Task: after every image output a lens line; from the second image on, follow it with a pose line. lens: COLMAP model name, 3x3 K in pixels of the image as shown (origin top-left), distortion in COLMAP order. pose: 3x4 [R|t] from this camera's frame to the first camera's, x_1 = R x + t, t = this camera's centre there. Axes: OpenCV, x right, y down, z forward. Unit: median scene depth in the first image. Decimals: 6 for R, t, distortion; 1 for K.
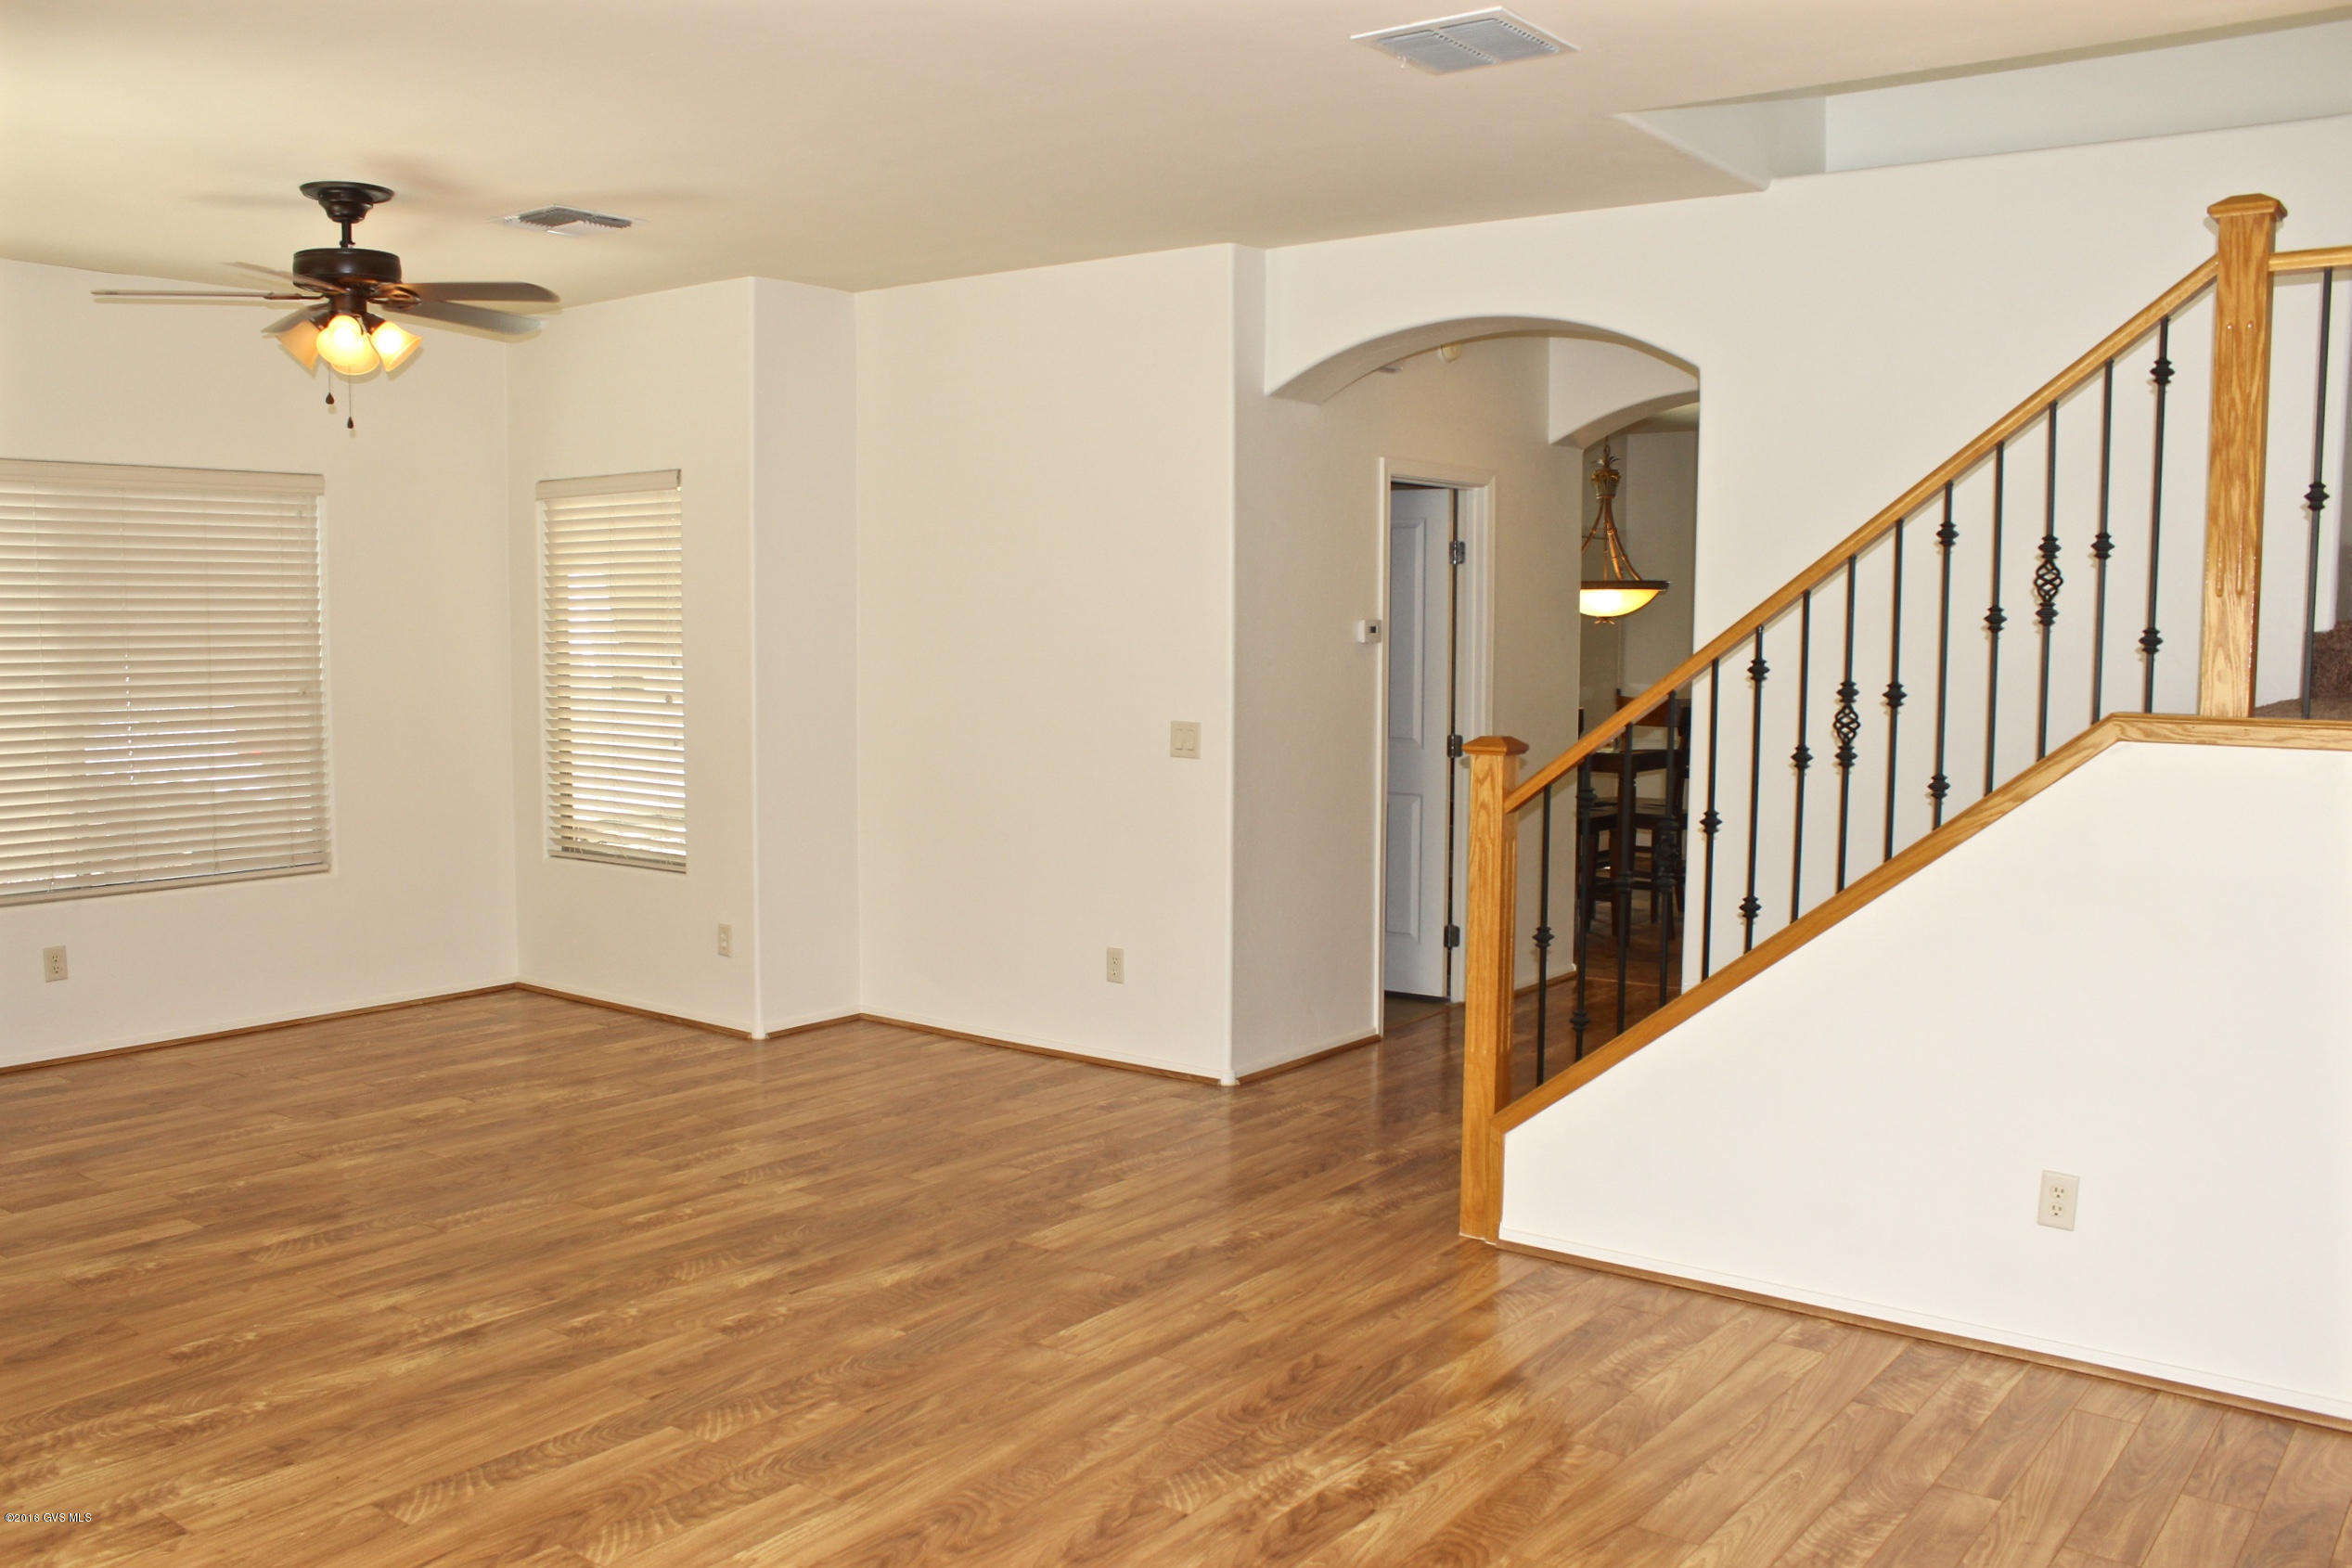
lens RADIAL K [[2026.3, 0, 1145.9], [0, 2026.3, 792.3], [0, 0, 1]] dist [-0.159811, 0.132921]
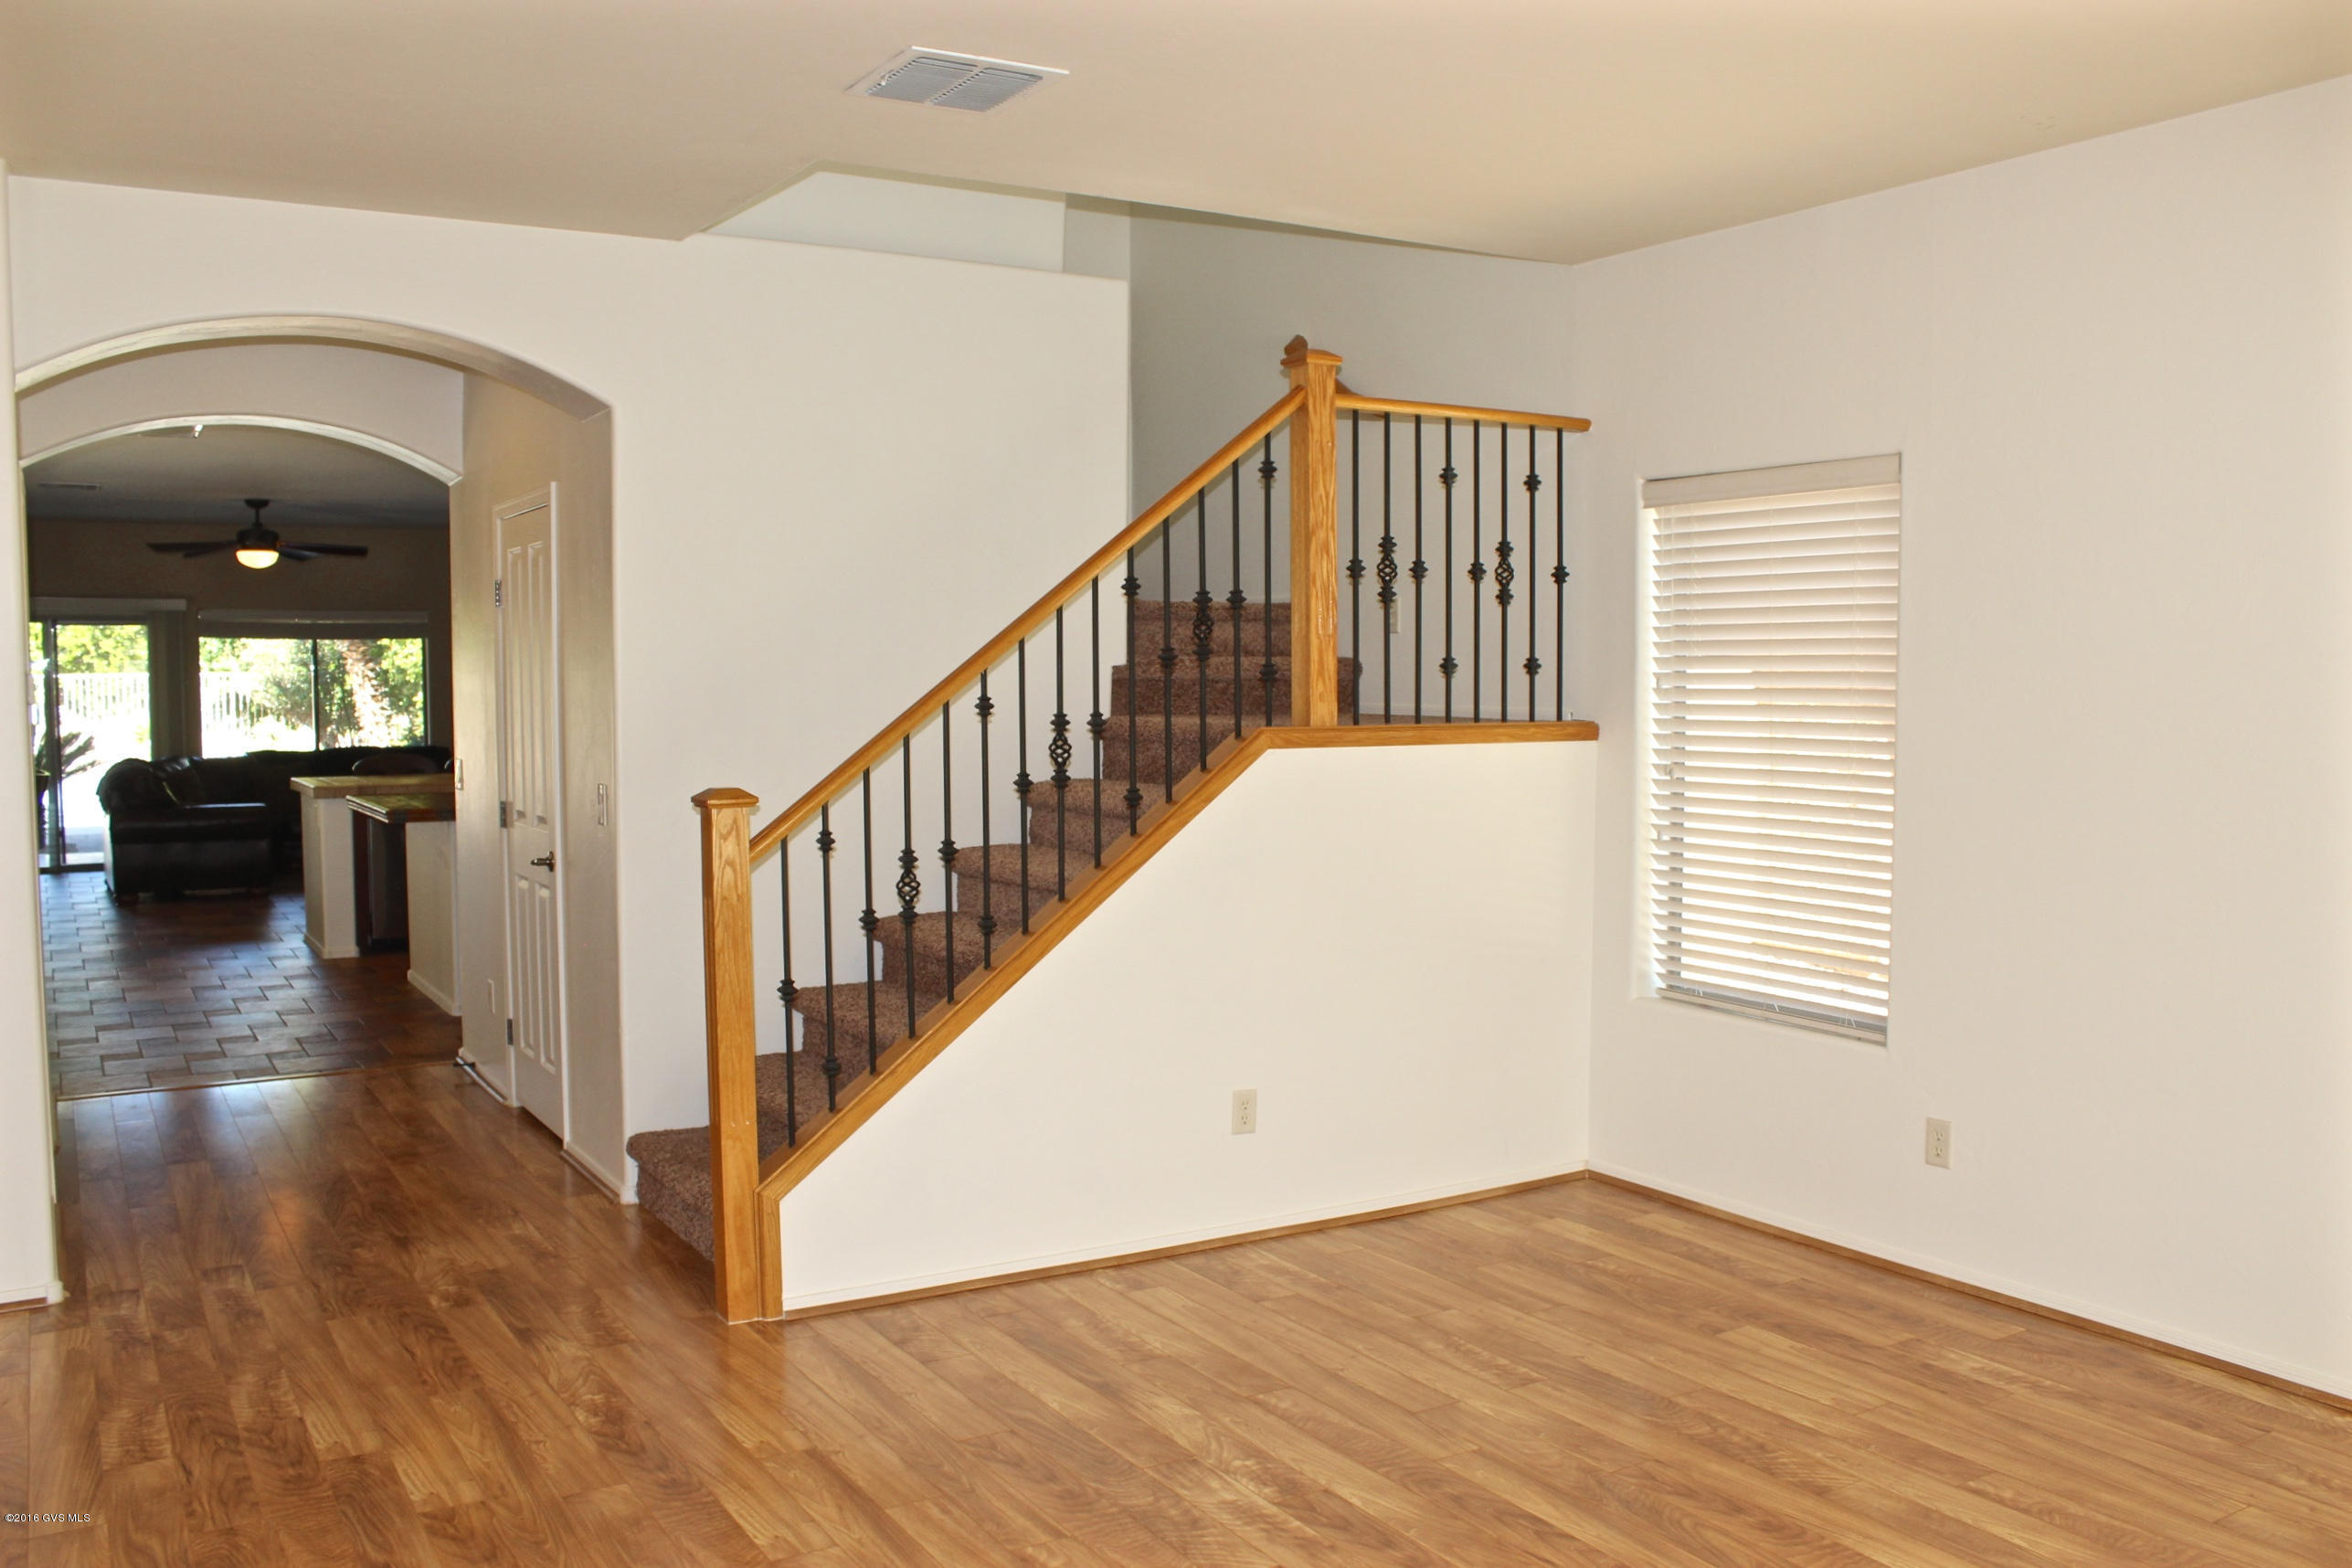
lens RADIAL K [[2026.3, 0, 1145.9], [0, 2026.3, 792.3], [0, 0, 1]] dist [-0.159811, 0.132921]
pose [[0.341378, -0.067002, 0.937535, -0.743223], [0.085479, 0.995536, 0.040023, -0.053970], [-0.936031, 0.066477, 0.345581, 0.572198]]
